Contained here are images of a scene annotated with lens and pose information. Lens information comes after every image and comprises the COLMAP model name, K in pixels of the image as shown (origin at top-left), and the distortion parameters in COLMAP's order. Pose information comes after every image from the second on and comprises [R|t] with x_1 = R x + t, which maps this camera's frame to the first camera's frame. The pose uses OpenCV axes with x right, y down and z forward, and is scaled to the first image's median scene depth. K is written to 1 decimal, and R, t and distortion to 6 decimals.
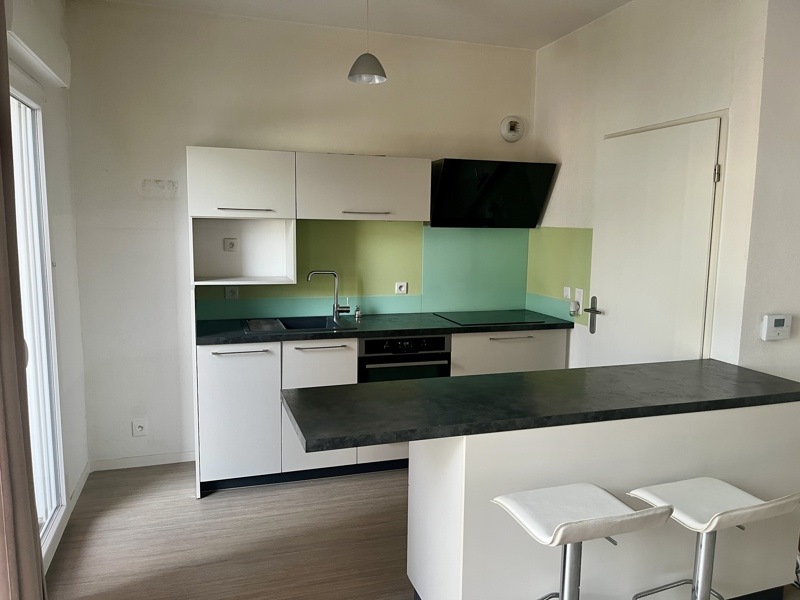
lens RADIAL K [[603.7, 0, 400.0], [0, 603.7, 300.0], [0, 0, 1]] dist [0.014355, -0.000646]
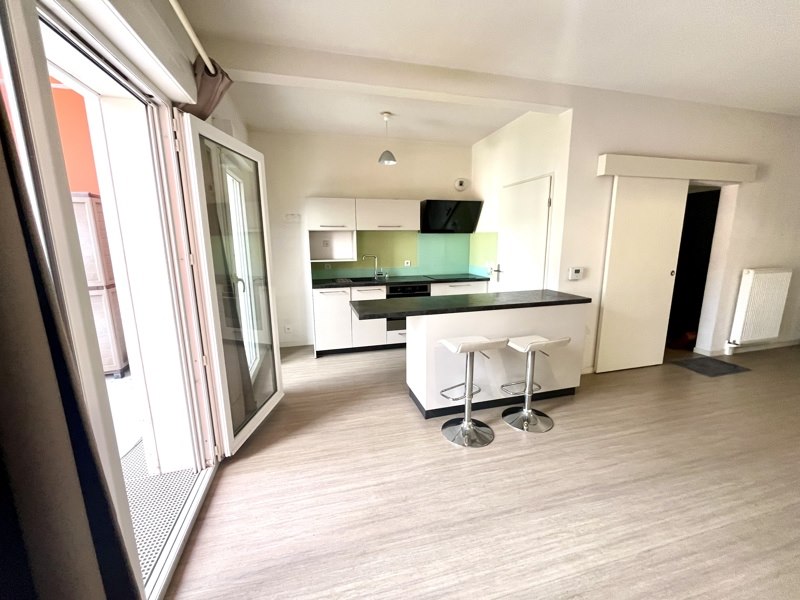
lens RADIAL K [[325.3, 0, 404.5], [0, 325.3, 298.2], [0, 0, 1]] dist [-0.000567, -0.000015]
pose [[0.998988, -0.016975, -0.041643, 0.042256], [0.019246, 0.998315, 0.054746, 0.045302], [0.040644, -0.055492, 0.997632, -0.151942]]
